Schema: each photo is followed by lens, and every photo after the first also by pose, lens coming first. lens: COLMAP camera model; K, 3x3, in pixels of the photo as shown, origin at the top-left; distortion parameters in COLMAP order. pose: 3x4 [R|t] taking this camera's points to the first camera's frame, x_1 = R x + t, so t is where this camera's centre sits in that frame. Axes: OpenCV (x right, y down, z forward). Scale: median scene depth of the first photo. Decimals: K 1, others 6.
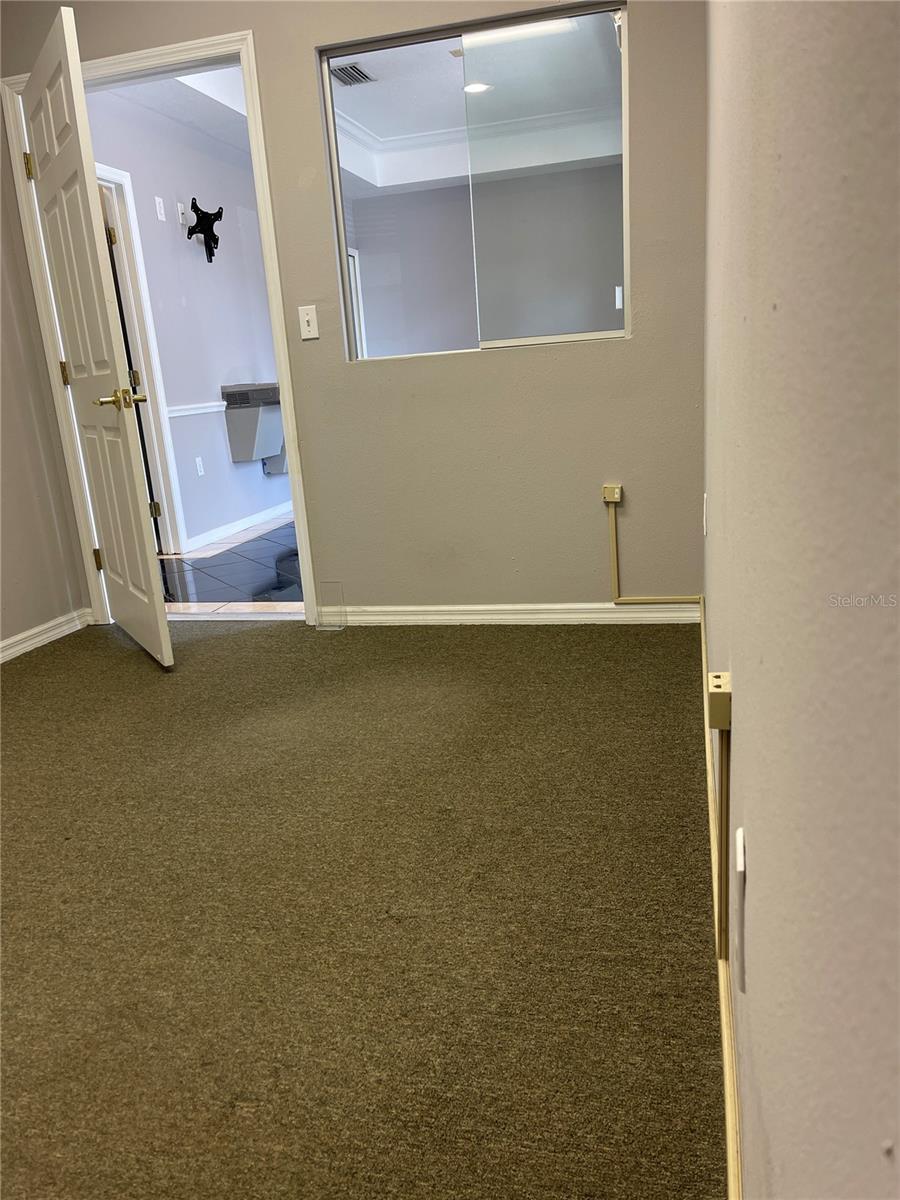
lens RADIAL K [[907.7, 0, 451.0], [0, 907.7, 604.9], [0, 0, 1]] dist [0.039250, 0.002752]
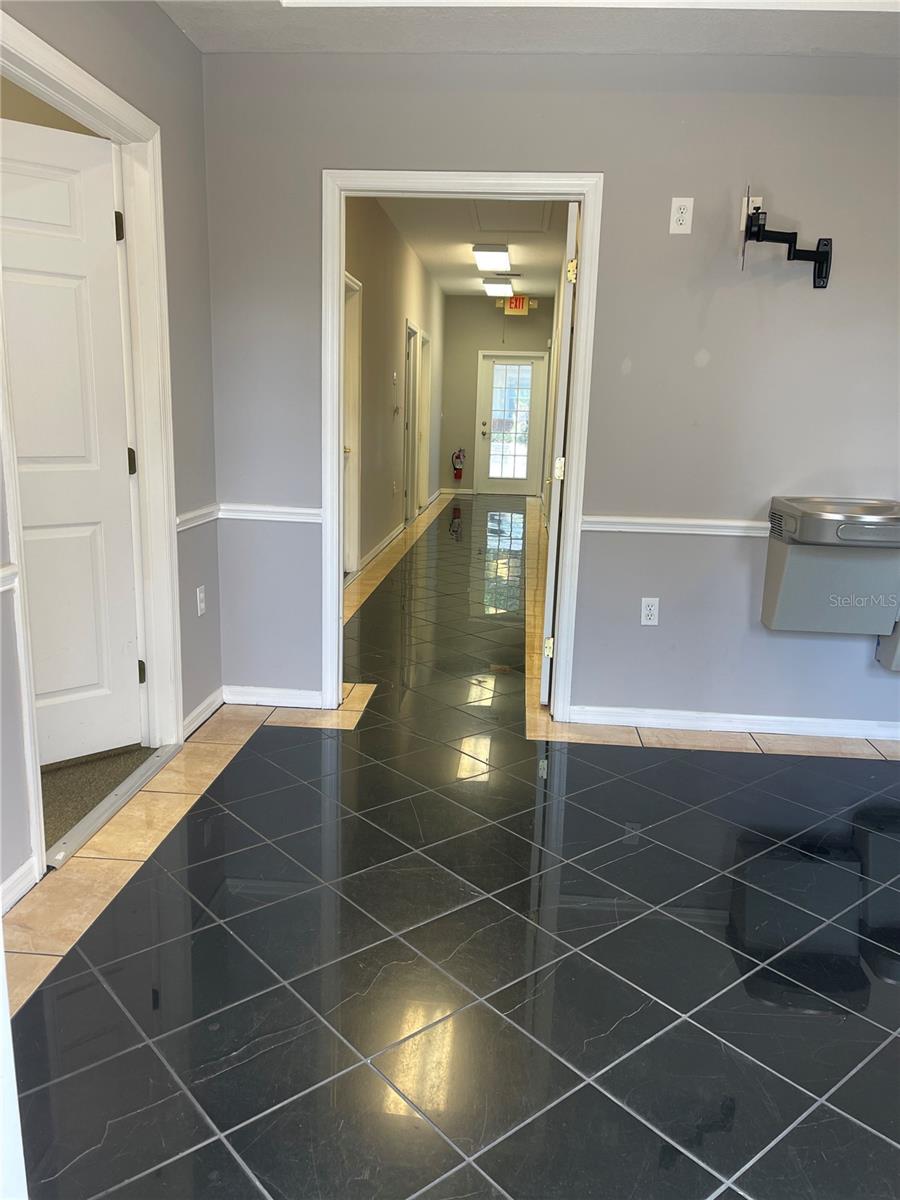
lens RADIAL K [[905.0, 0, 446.7], [0, 905.0, 607.9], [0, 0, 1]] dist [0.063002, -0.088742]
pose [[0.147549, 0.295045, -0.944022, 0.298787], [-0.283194, 0.927110, 0.245497, -0.261130], [0.947645, 0.231118, 0.220349, 0.694304]]
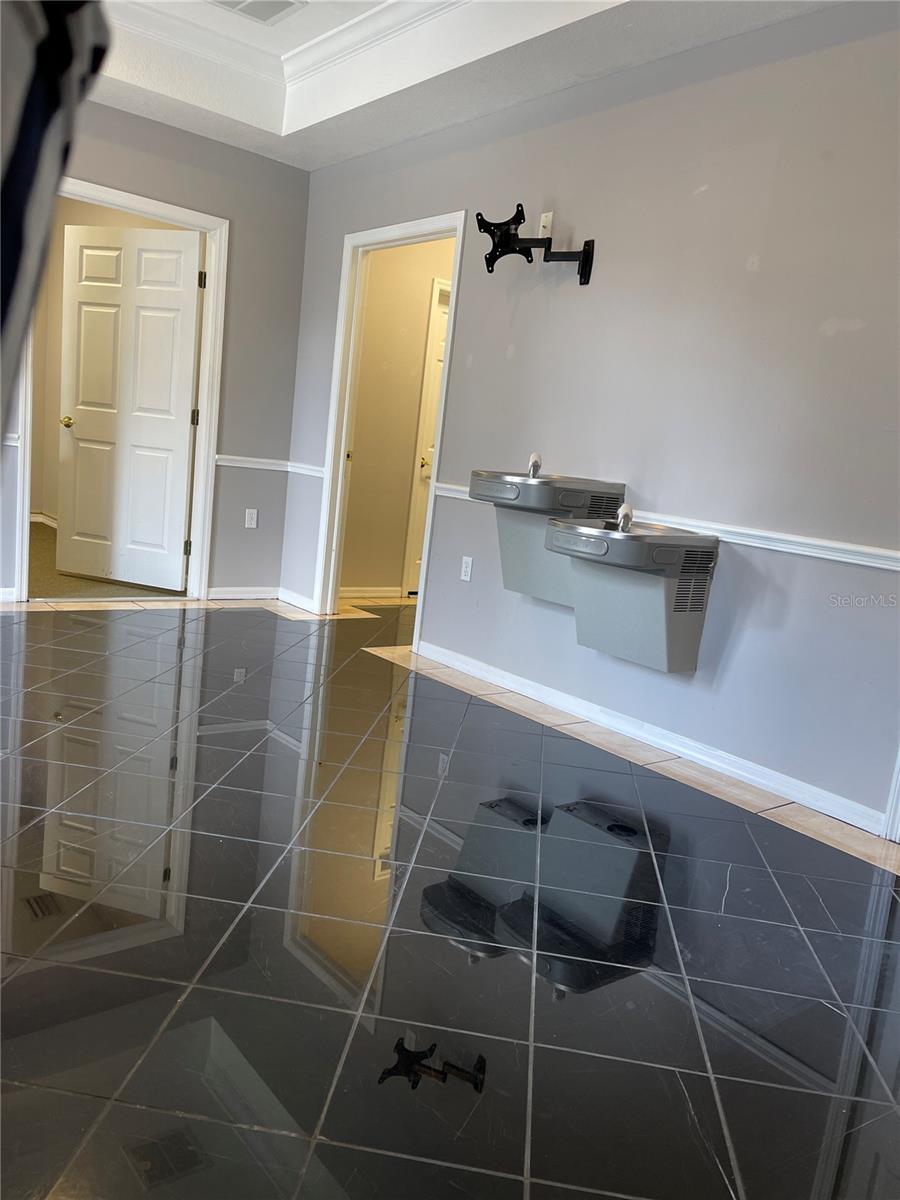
lens RADIAL K [[905.0, 0, 446.7], [0, 905.0, 607.9], [0, 0, 1]] dist [0.063002, -0.088742]
pose [[-0.612284, 0.139038, -0.778317, 0.310956], [-0.256118, 0.896455, 0.361624, -0.374816], [0.748006, 0.420757, -0.513275, 1.335226]]
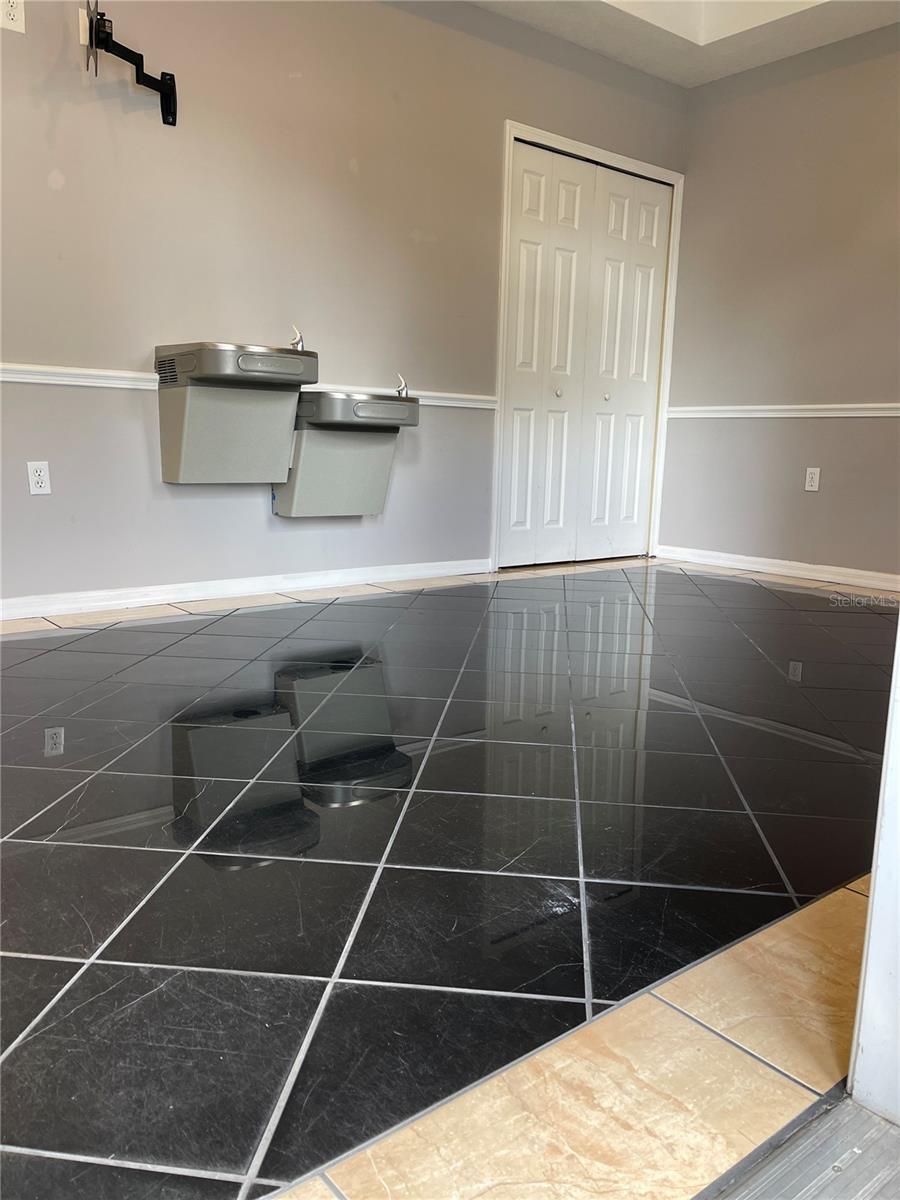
lens RADIAL K [[905.0, 0, 446.7], [0, 905.0, 607.9], [0, 0, 1]] dist [0.063002, -0.088742]
pose [[0.788038, 0.193233, -0.584515, 0.248573], [-0.226194, 0.973934, 0.017017, -0.134894], [0.572567, 0.118804, 0.811205, 0.675583]]
